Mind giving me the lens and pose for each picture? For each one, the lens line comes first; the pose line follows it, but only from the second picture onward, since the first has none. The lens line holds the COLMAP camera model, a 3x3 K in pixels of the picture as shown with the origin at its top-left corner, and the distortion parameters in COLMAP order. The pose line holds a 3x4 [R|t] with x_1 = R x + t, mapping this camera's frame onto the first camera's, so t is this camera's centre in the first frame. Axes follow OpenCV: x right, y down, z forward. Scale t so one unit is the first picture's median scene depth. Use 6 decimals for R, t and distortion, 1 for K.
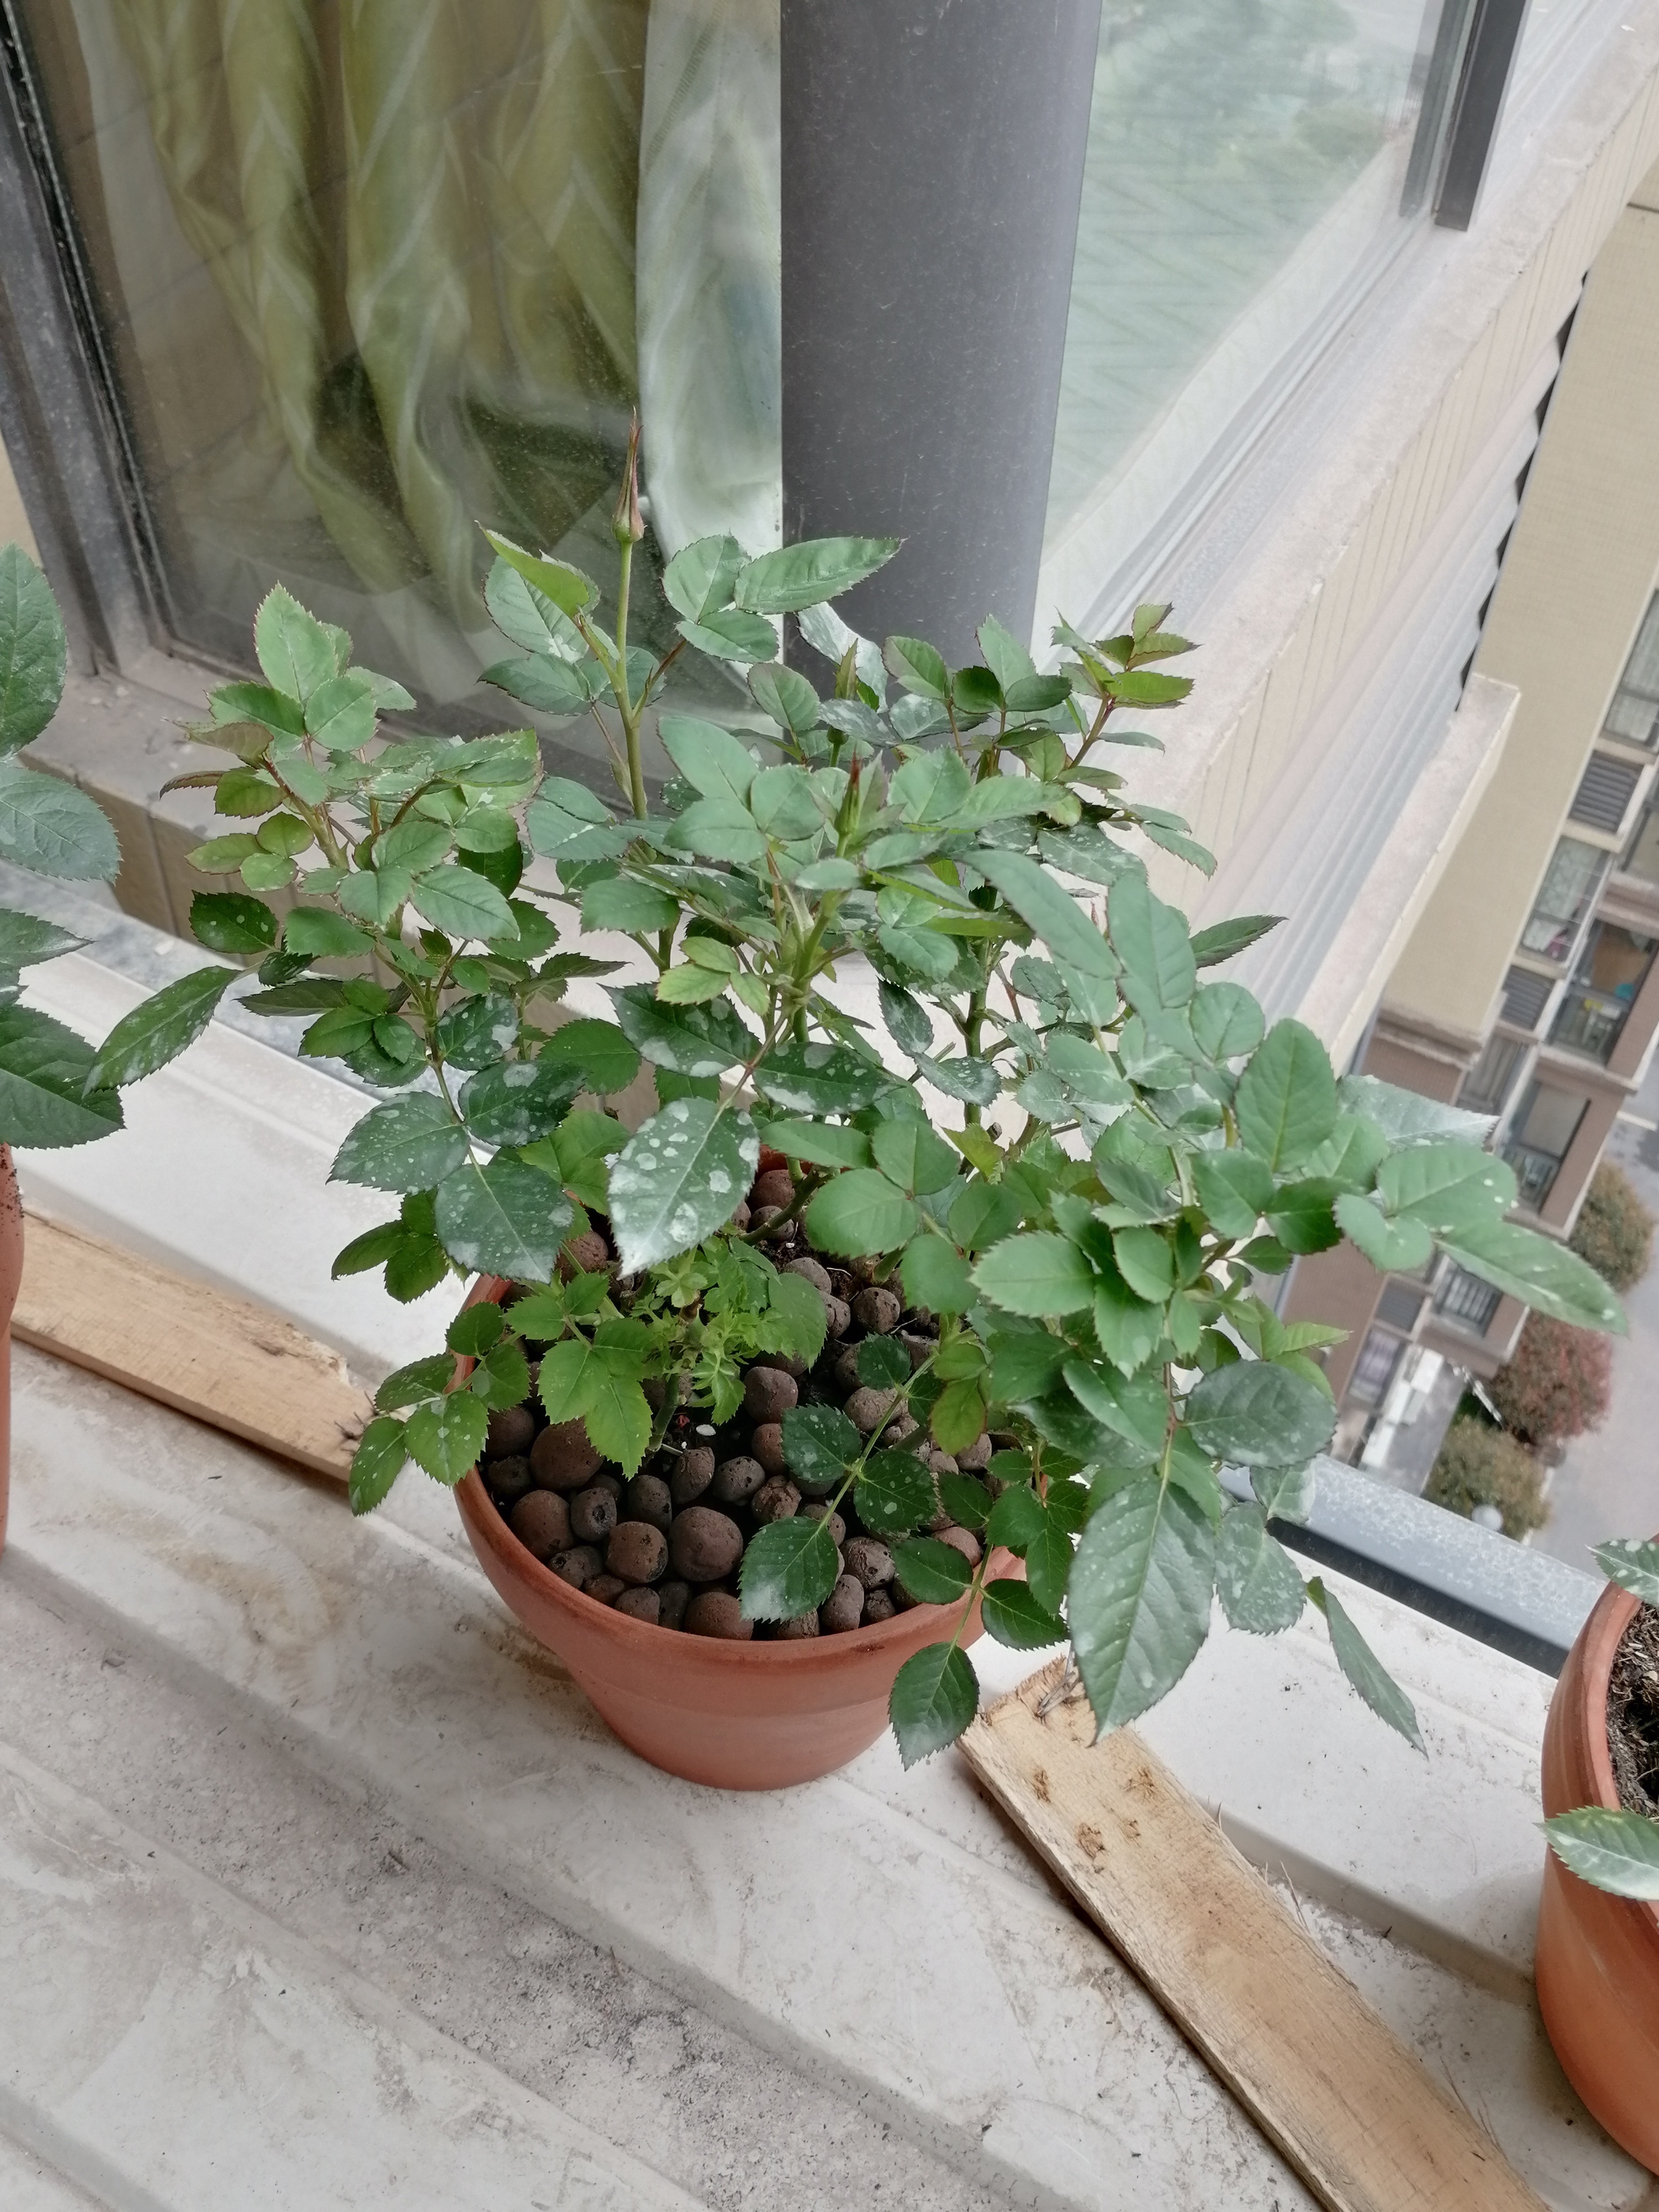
lens RADIAL K [[1957.4, 0, 824.3], [0, 1957.4, 1101.5], [0, 0, 1]] dist [-0.050916, -0.005035]
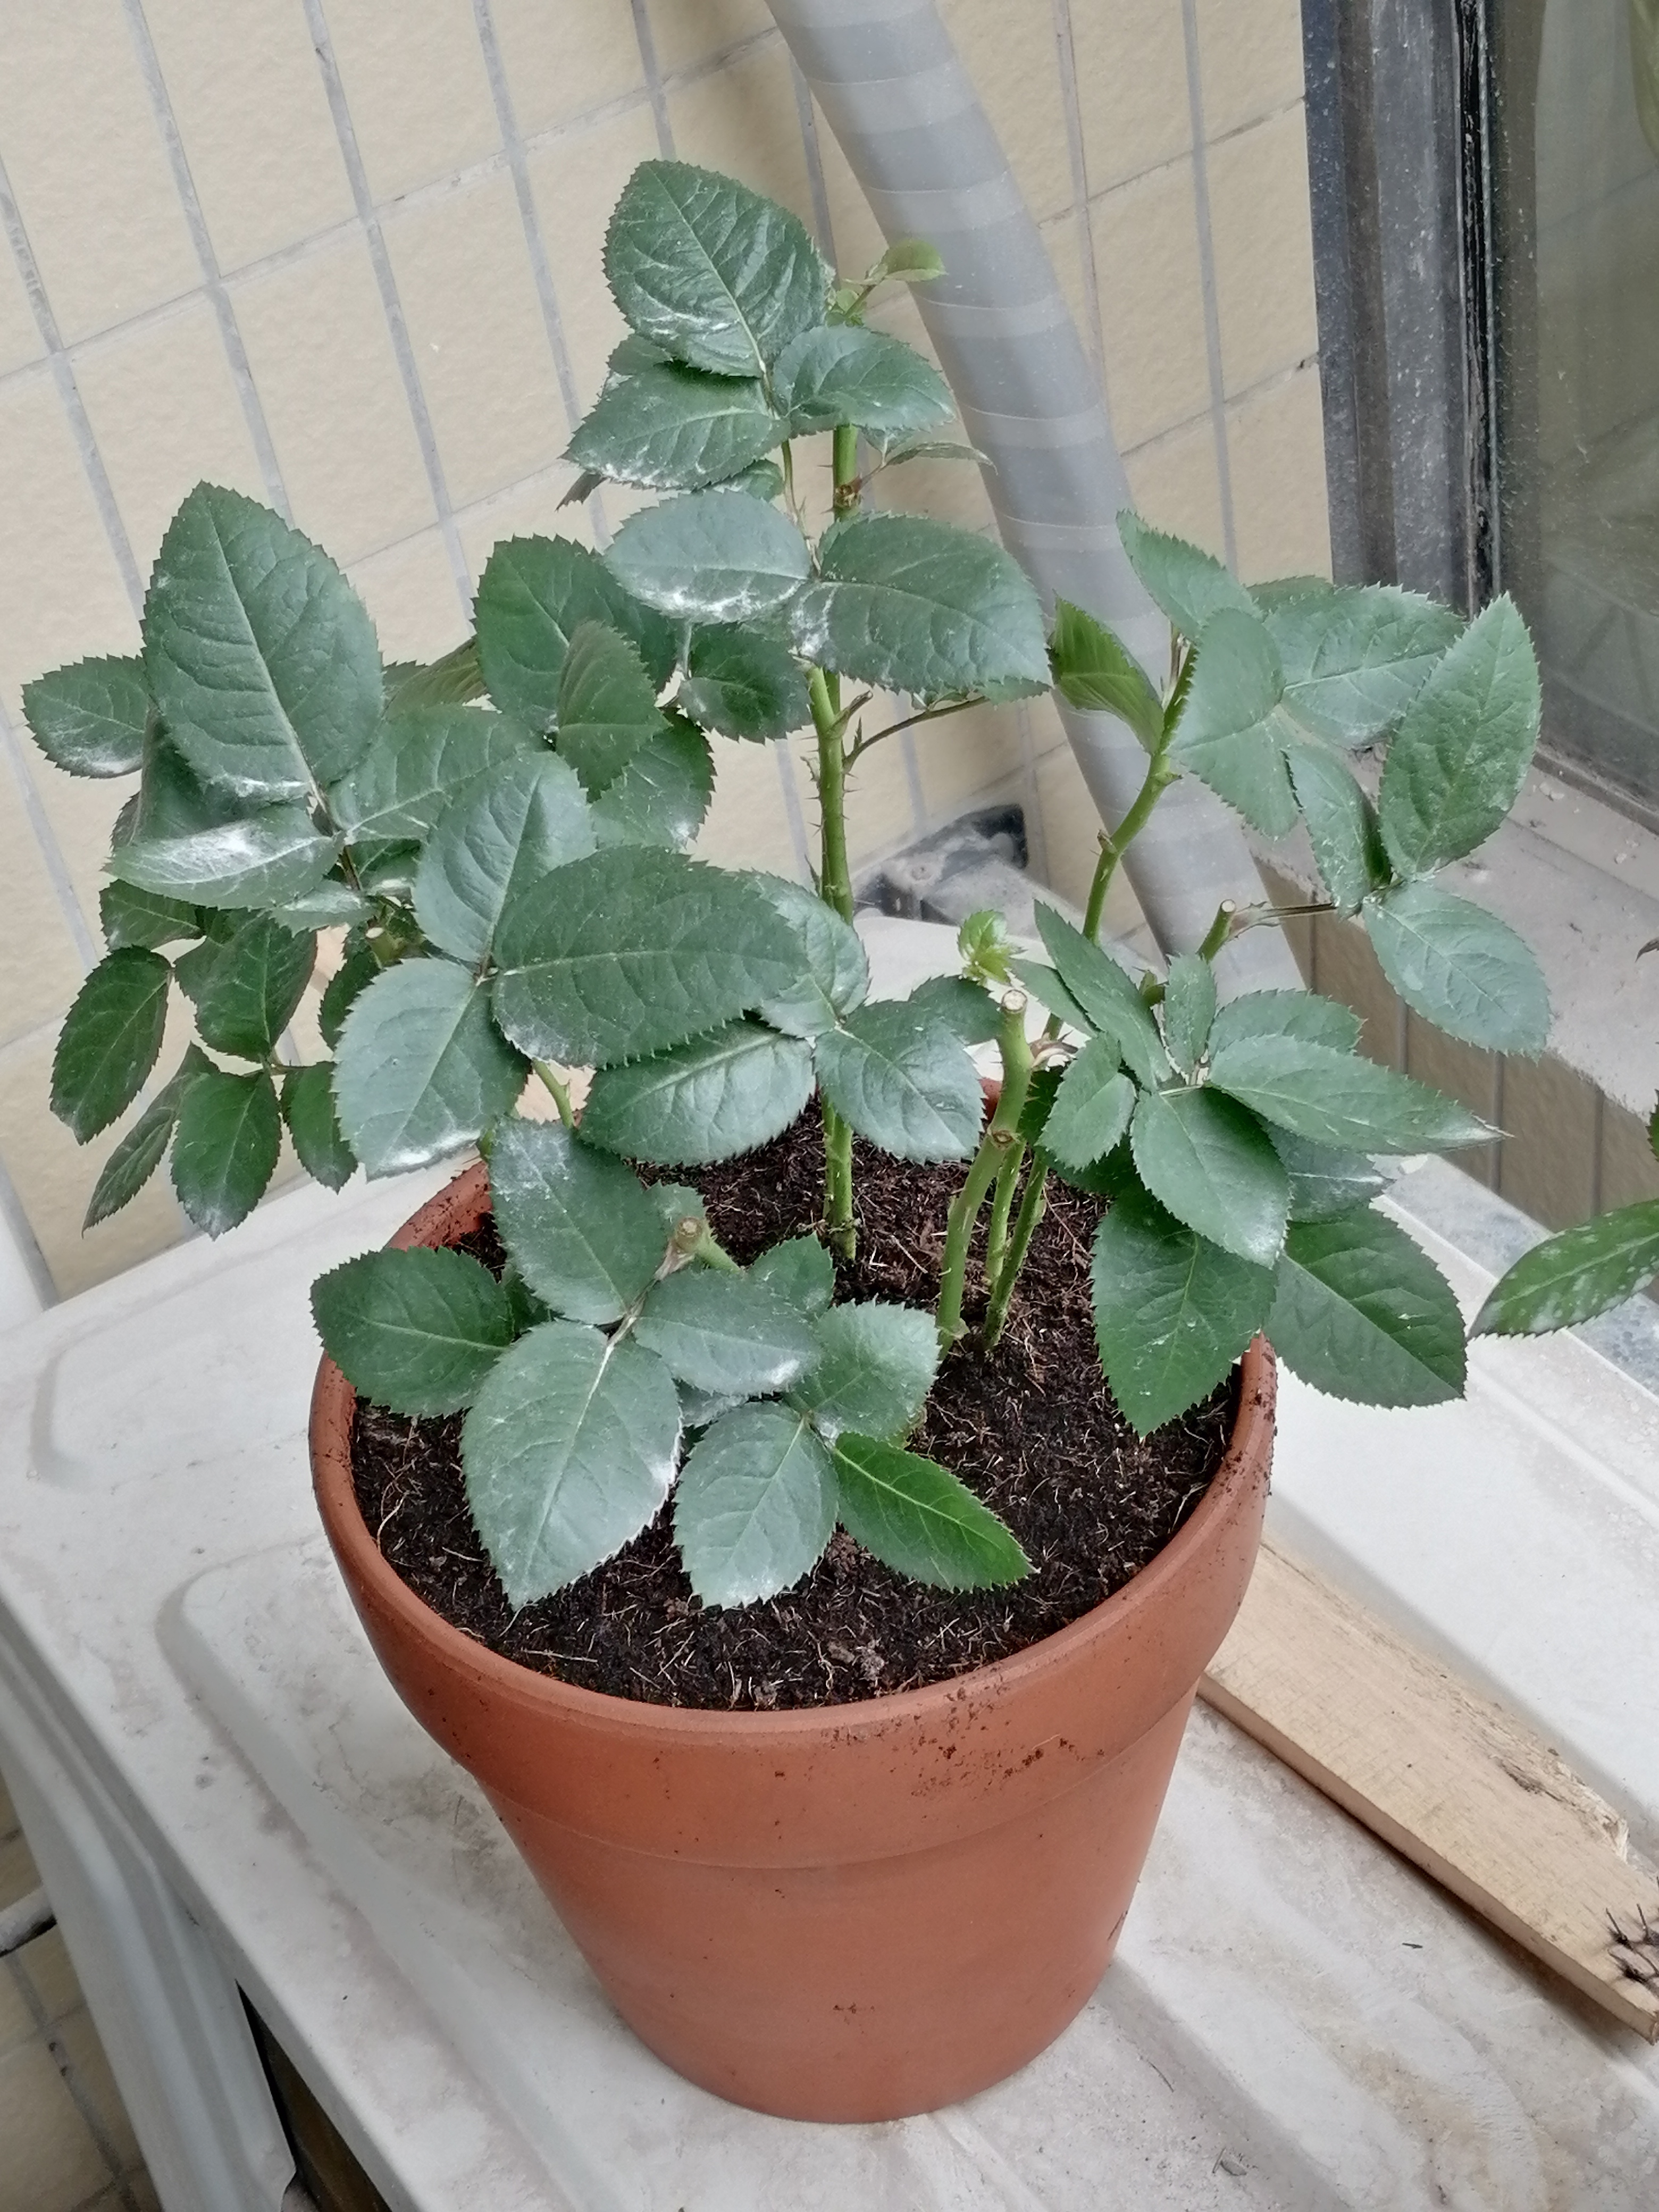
lens RADIAL K [[3343.4, 0, 833.2], [0, 3343.4, 1107.6], [0, 0, 1]] dist [0.019626, 0.000000]
pose [[0.890987, 0.162962, -0.423776, -0.045529], [-0.211509, 0.974880, -0.069809, 0.032346], [0.401755, 0.151831, 0.903073, -0.161829]]
